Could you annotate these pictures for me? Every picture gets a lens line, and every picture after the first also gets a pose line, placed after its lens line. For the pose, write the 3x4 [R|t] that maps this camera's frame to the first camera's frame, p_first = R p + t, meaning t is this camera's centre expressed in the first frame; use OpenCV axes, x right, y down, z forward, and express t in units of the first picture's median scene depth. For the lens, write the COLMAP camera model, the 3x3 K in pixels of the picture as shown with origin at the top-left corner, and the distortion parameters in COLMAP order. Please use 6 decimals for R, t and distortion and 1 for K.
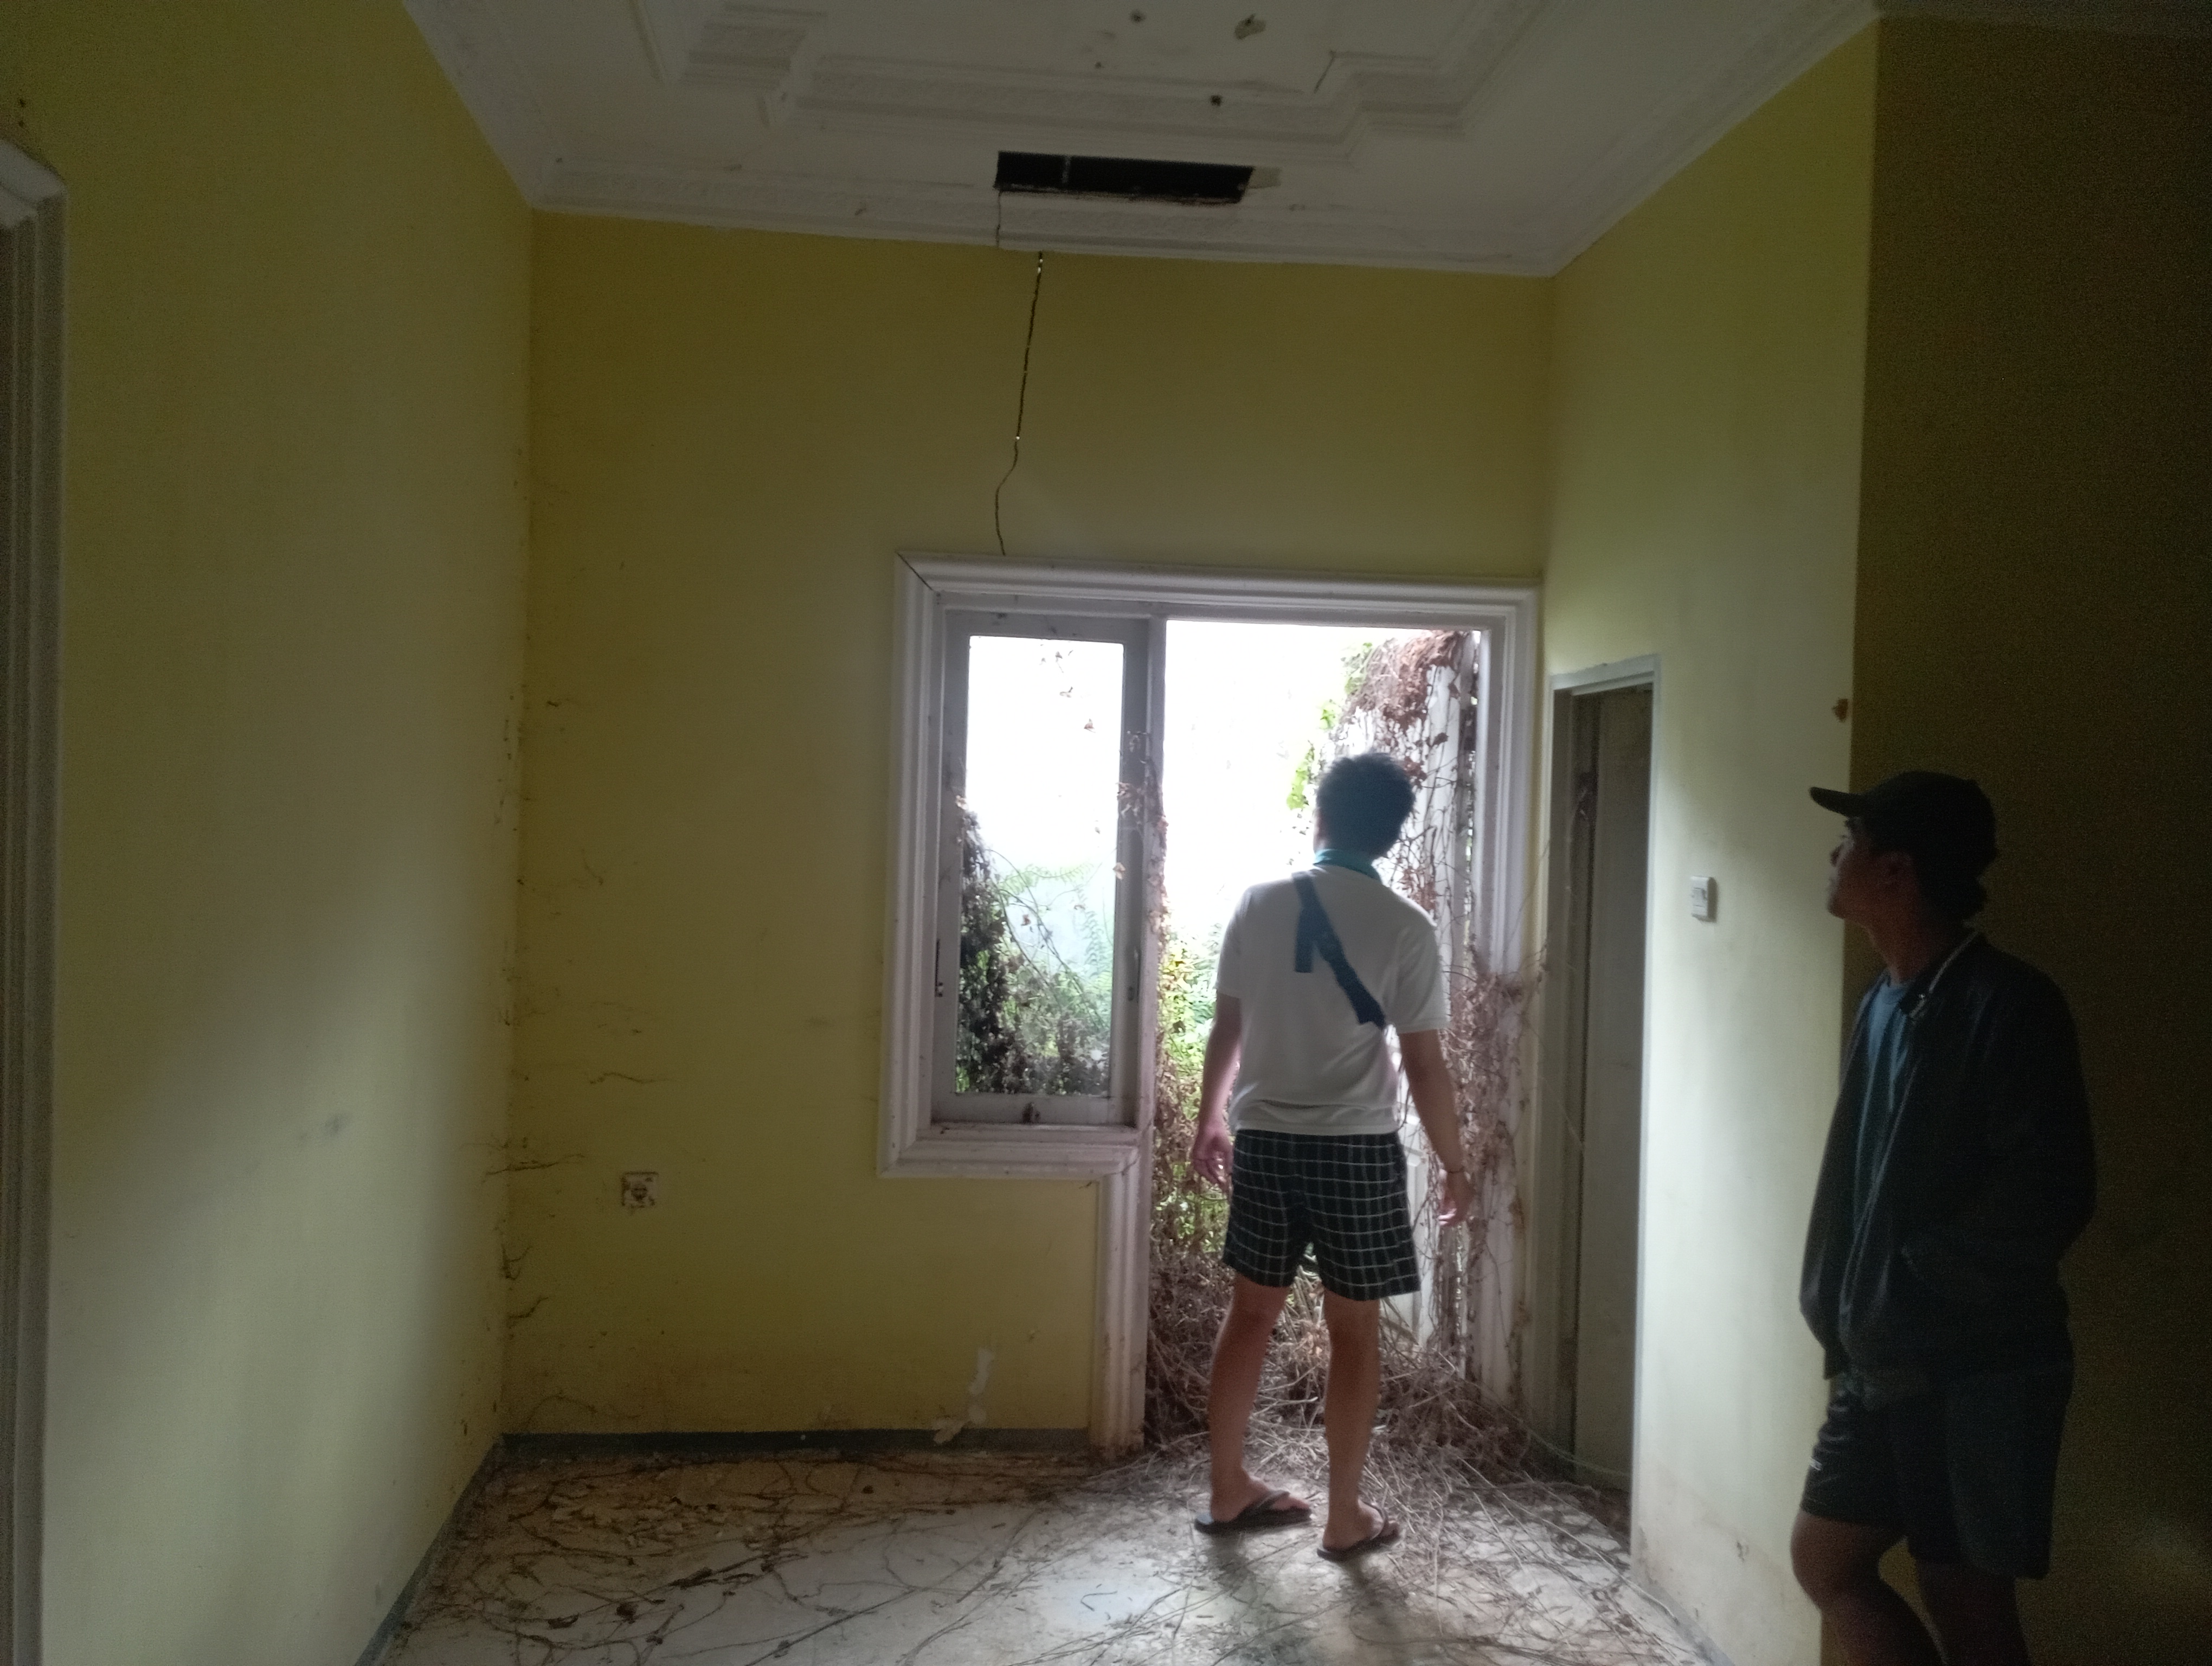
lens RADIAL K [[1735.3, 0, 1030.2], [0, 1735.3, 823.7], [0, 0, 1]] dist [0.084062, -0.115030]
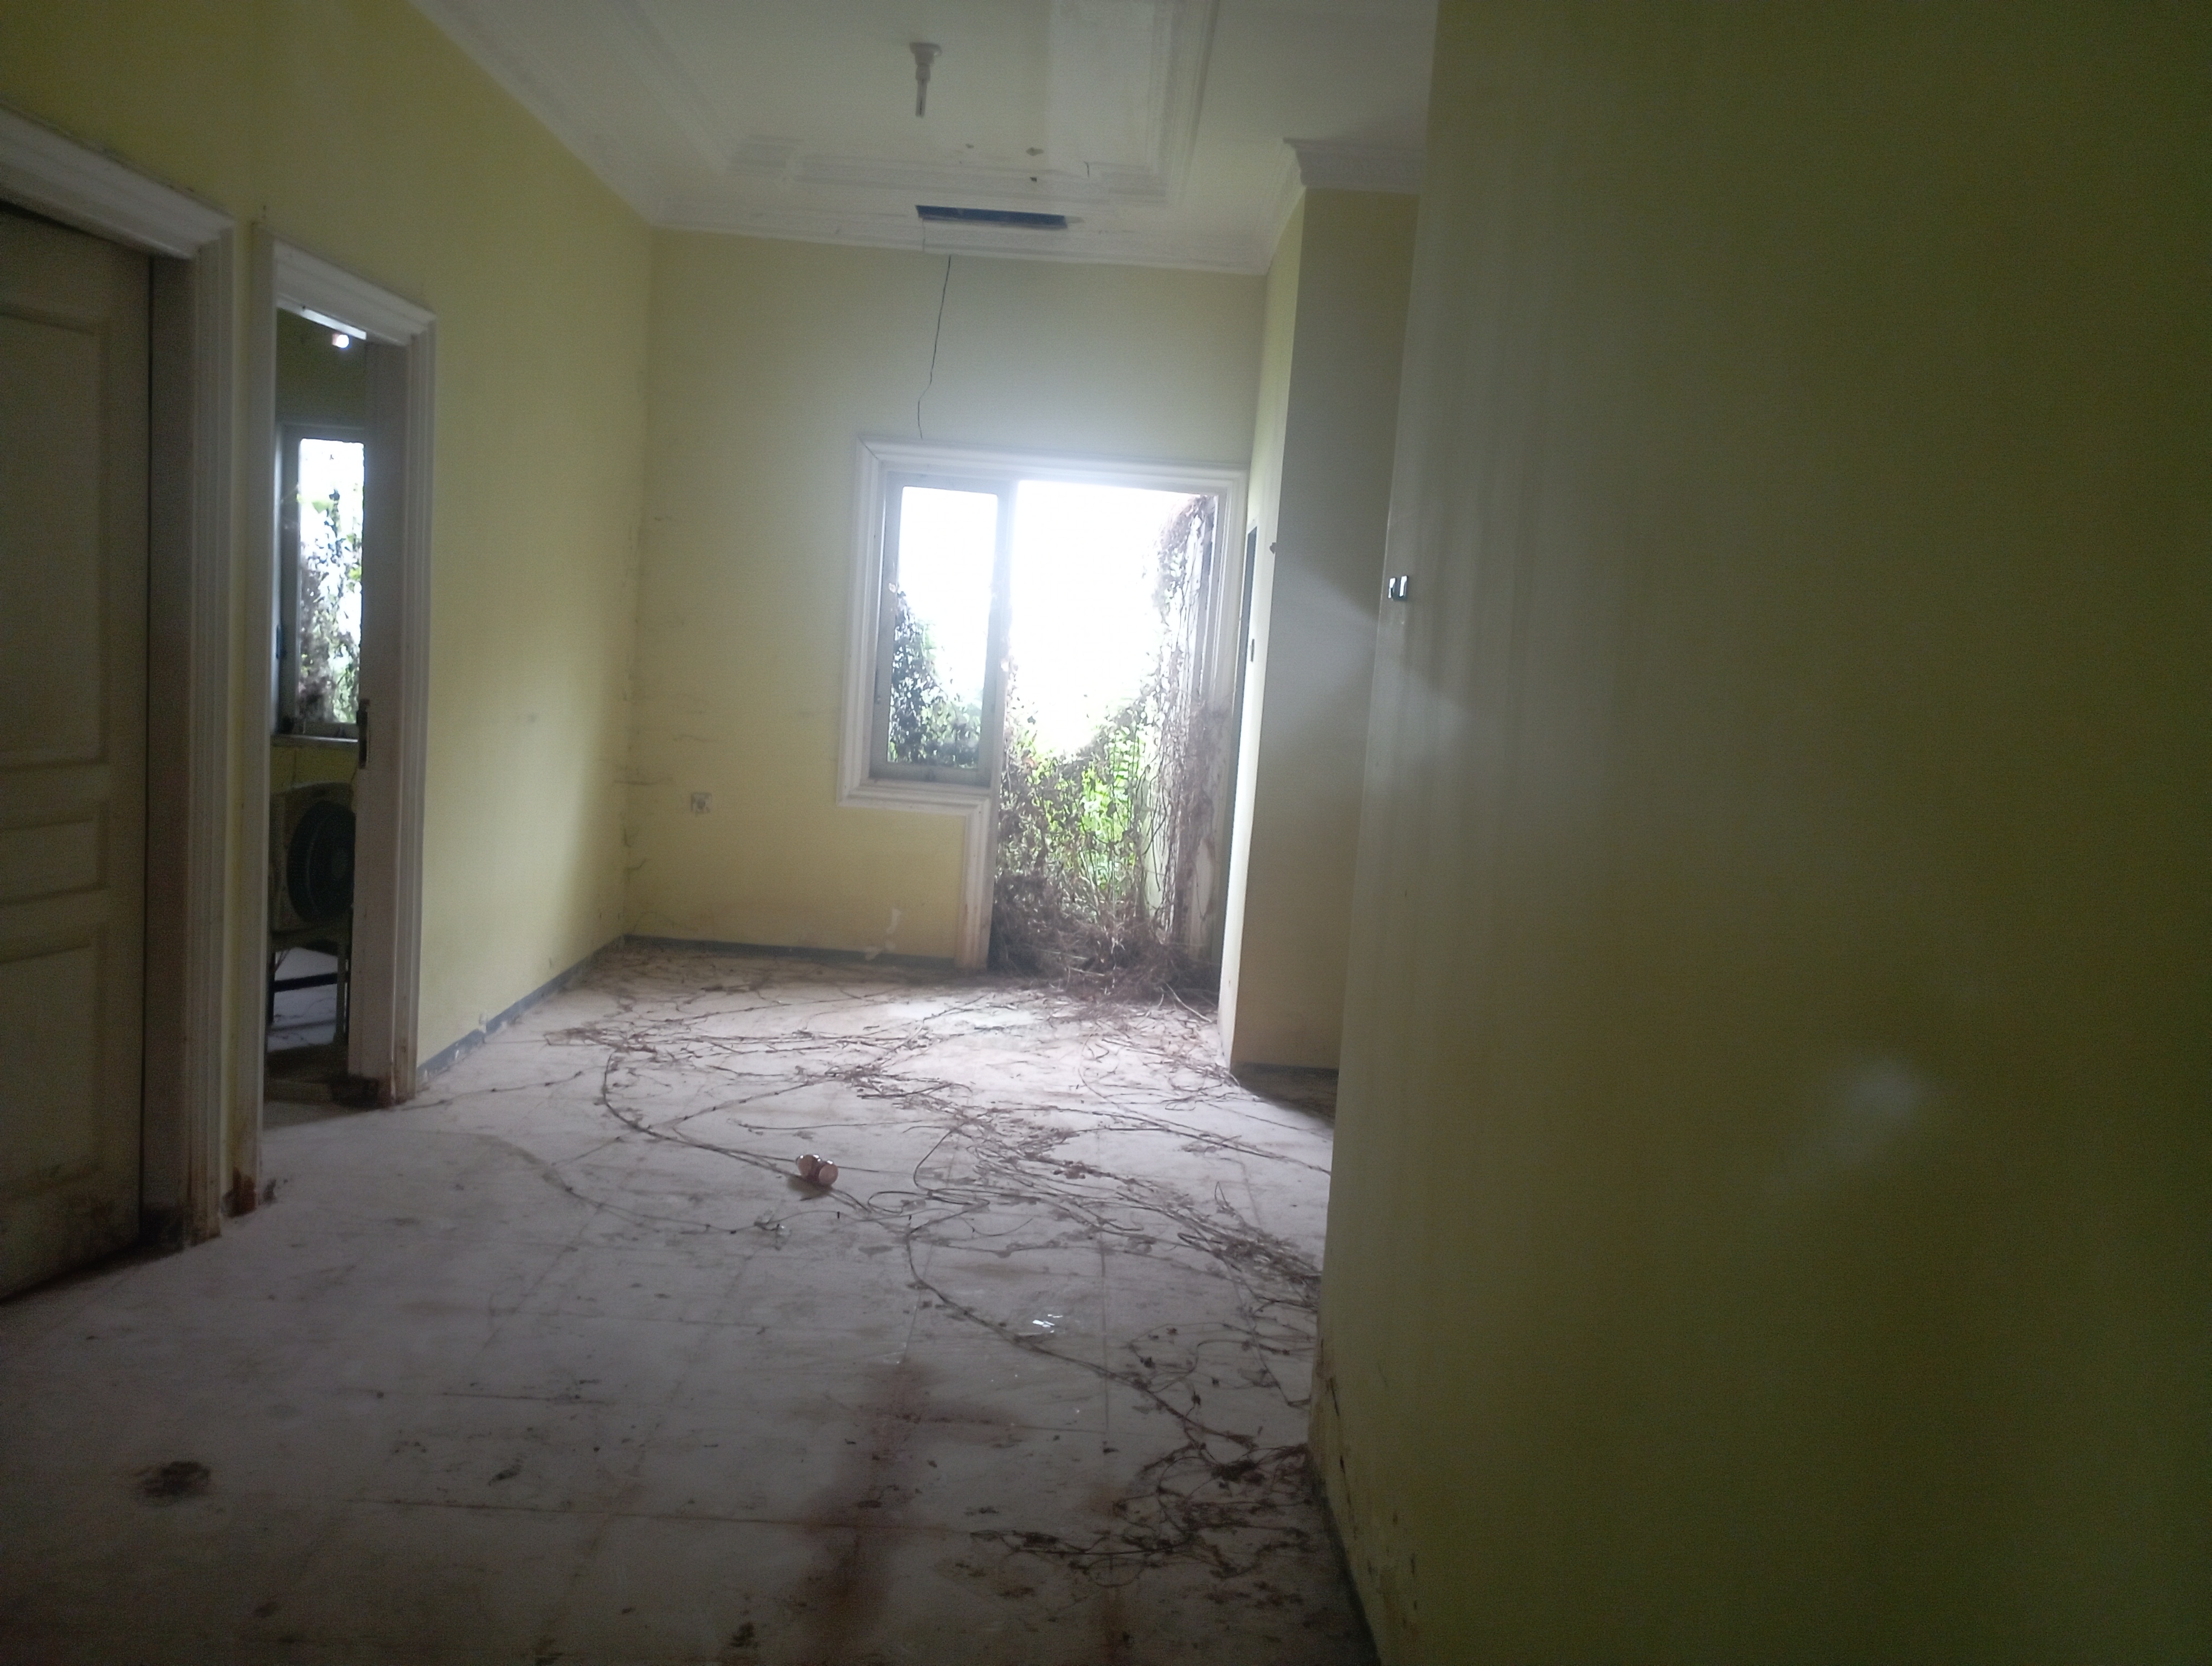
lens RADIAL K [[1735.3, 0, 1030.2], [0, 1735.3, 823.7], [0, 0, 1]] dist [0.084062, -0.115030]
pose [[0.993256, 0.056172, -0.101429, 0.281099], [-0.045666, 0.993624, 0.103085, 0.035822], [0.106572, -0.097758, 0.989488, -0.689083]]
